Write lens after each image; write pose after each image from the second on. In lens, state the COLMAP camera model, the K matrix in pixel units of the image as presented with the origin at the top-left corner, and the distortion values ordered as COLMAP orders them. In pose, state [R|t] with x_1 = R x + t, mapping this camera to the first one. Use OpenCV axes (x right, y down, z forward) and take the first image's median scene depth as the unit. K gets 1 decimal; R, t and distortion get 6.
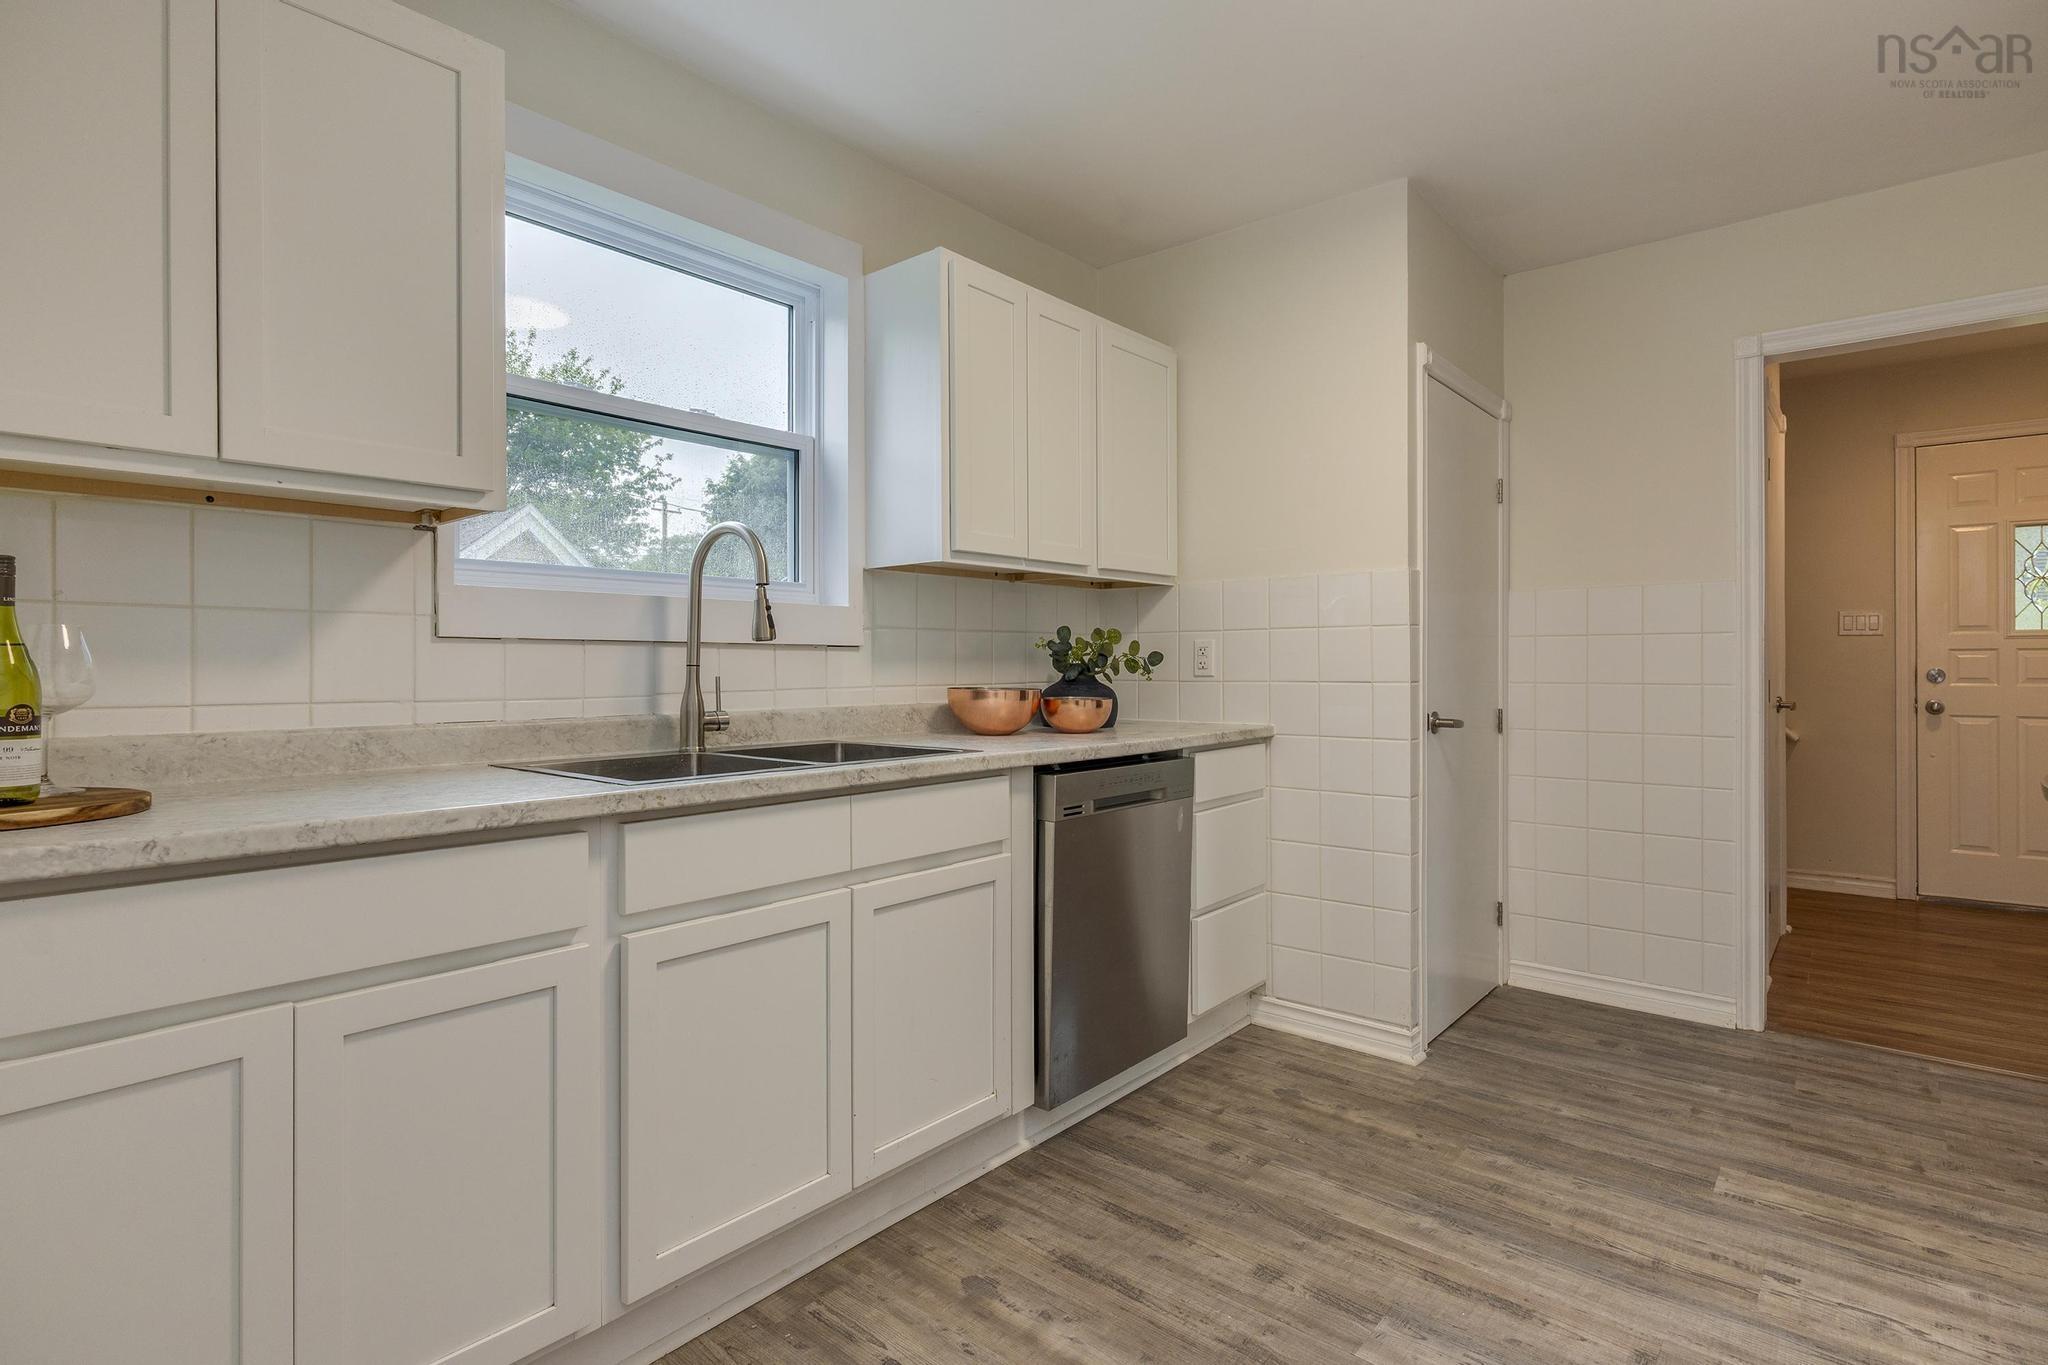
lens RADIAL K [[1032.3, 0, 1019.4], [0, 1032.3, 670.6], [0, 0, 1]] dist [-0.000342, 0.002970]
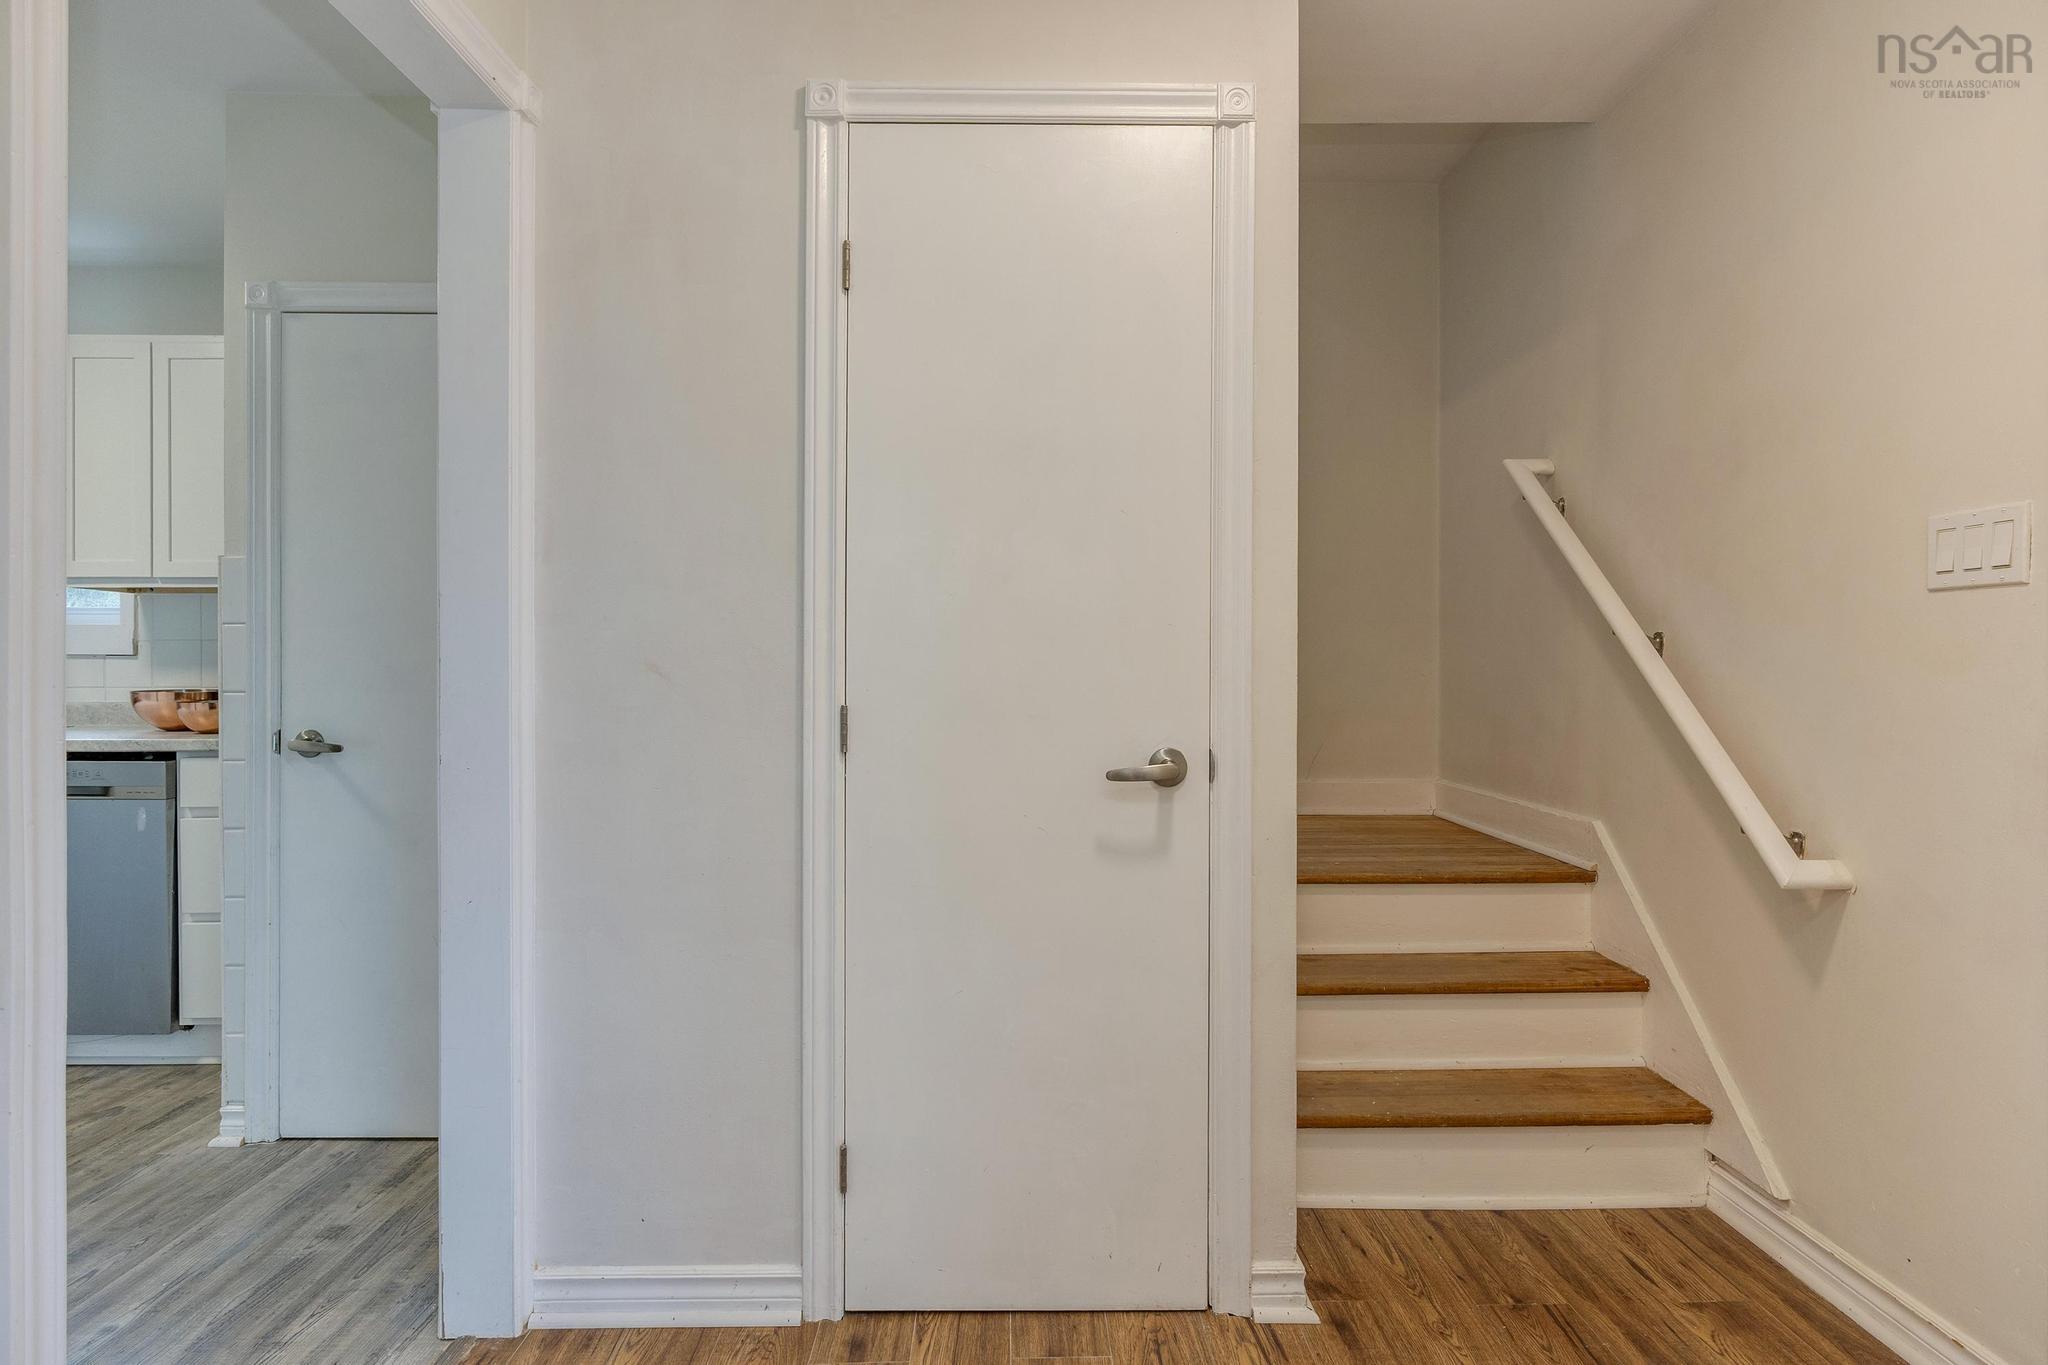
lens RADIAL K [[1032.3, 0, 1032.5], [0, 1032.3, 679.0], [0, 0, 1]] dist [-0.000342, 0.002970]
pose [[0.652431, 0.008444, -0.757802, 1.367014], [-0.007164, 0.999962, 0.004974, -0.008552], [0.757815, 0.002184, 0.652466, 0.894251]]
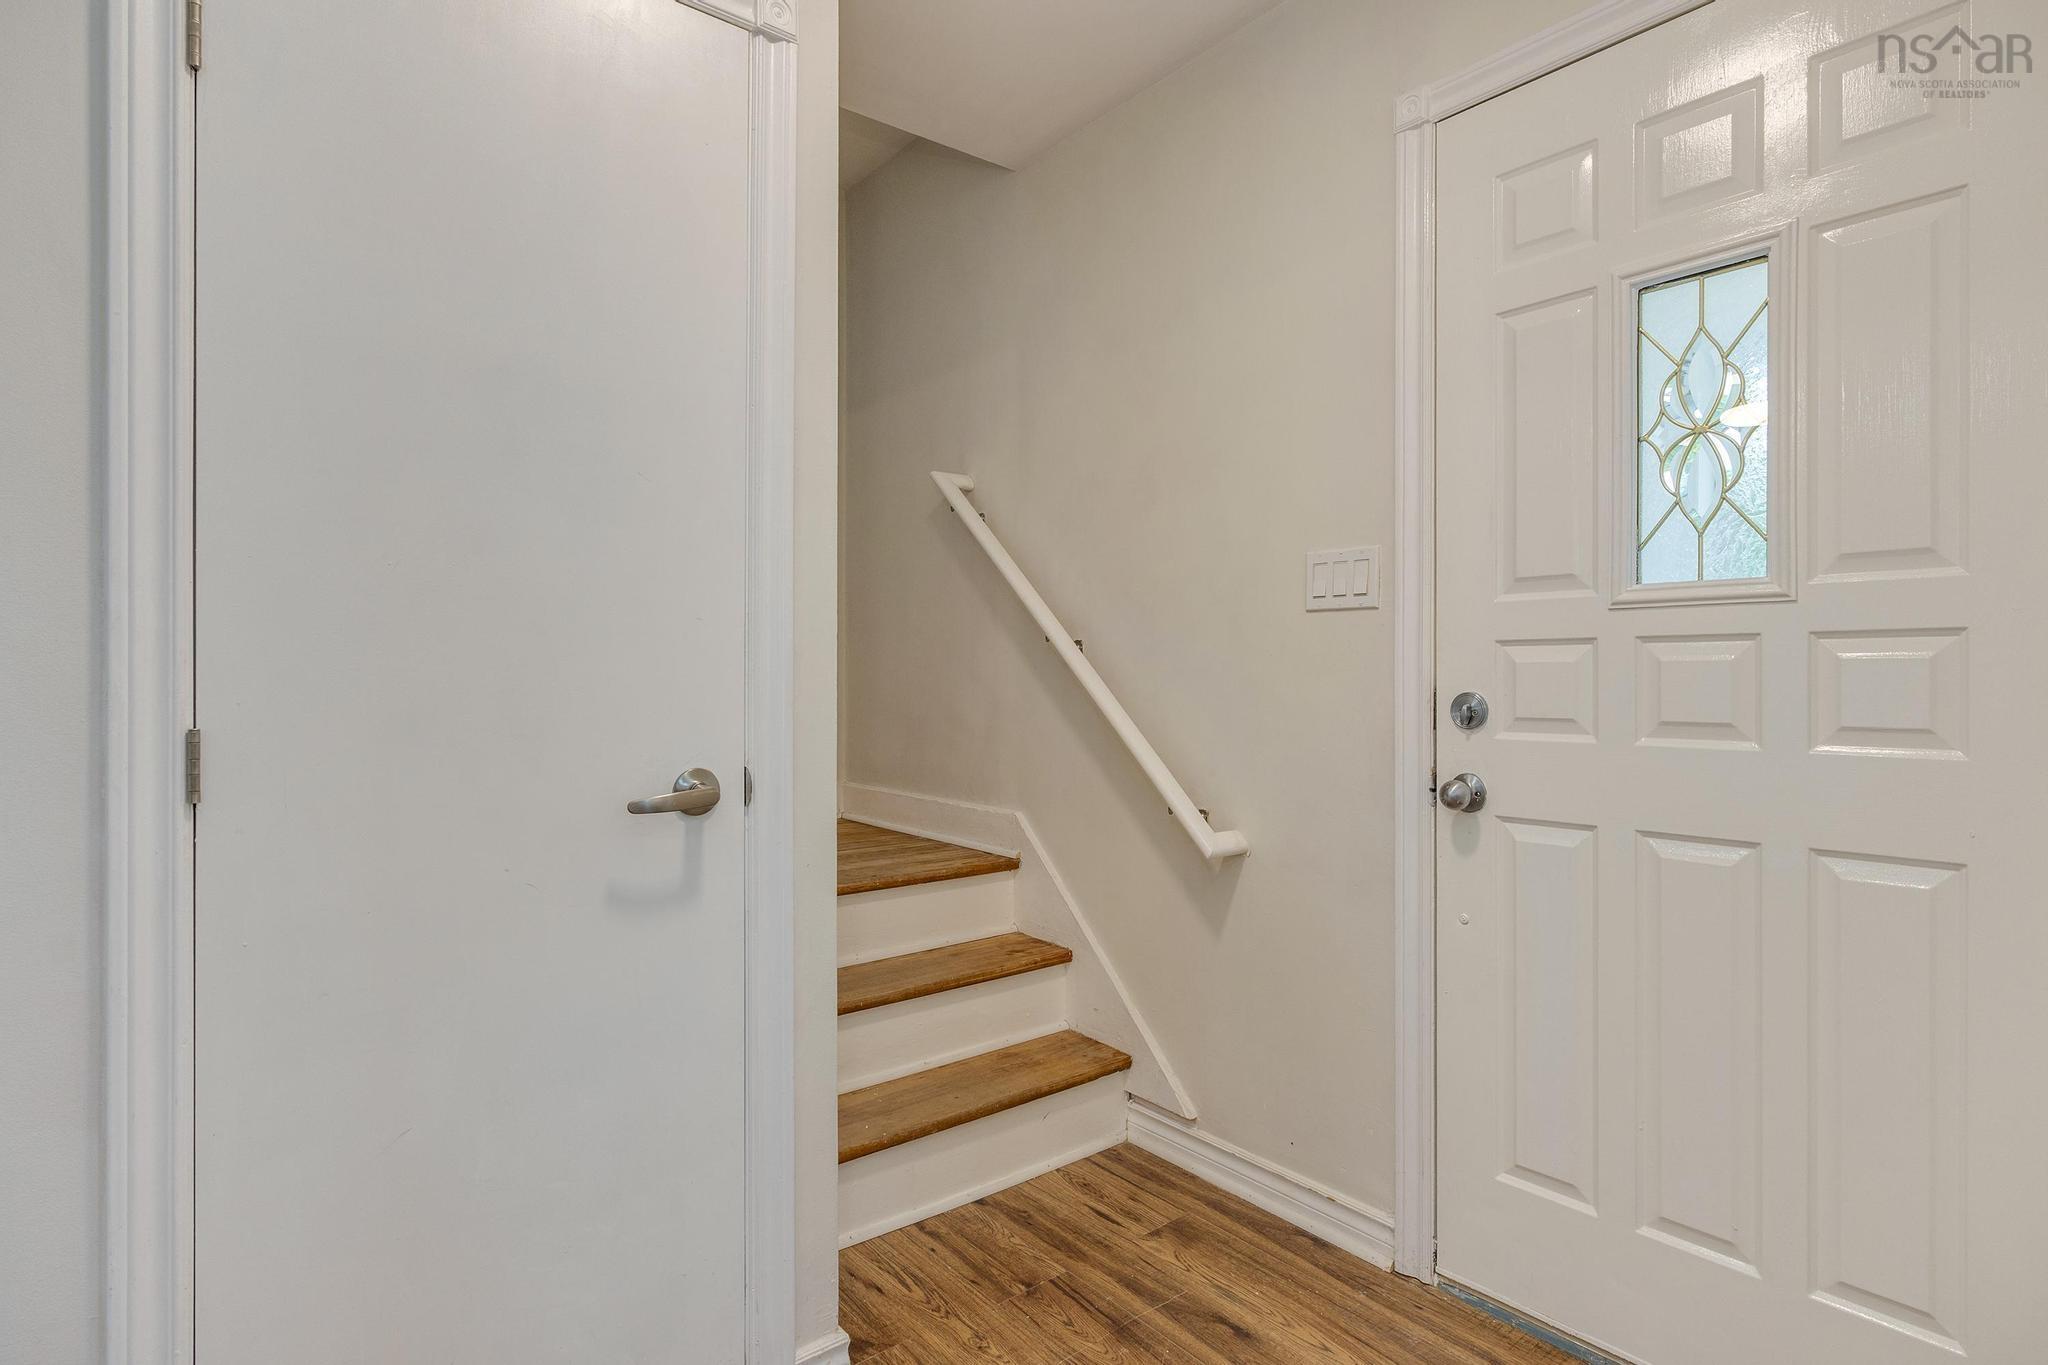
lens RADIAL K [[1032.3, 0, 1021.7], [0, 1032.3, 684.2], [0, 0, 1]] dist [-0.000342, 0.002970]
pose [[0.977974, 0.004109, -0.208685, 1.214653], [-0.003678, 0.999990, 0.002457, -0.008036], [0.208693, -0.001635, 0.977980, 0.894985]]
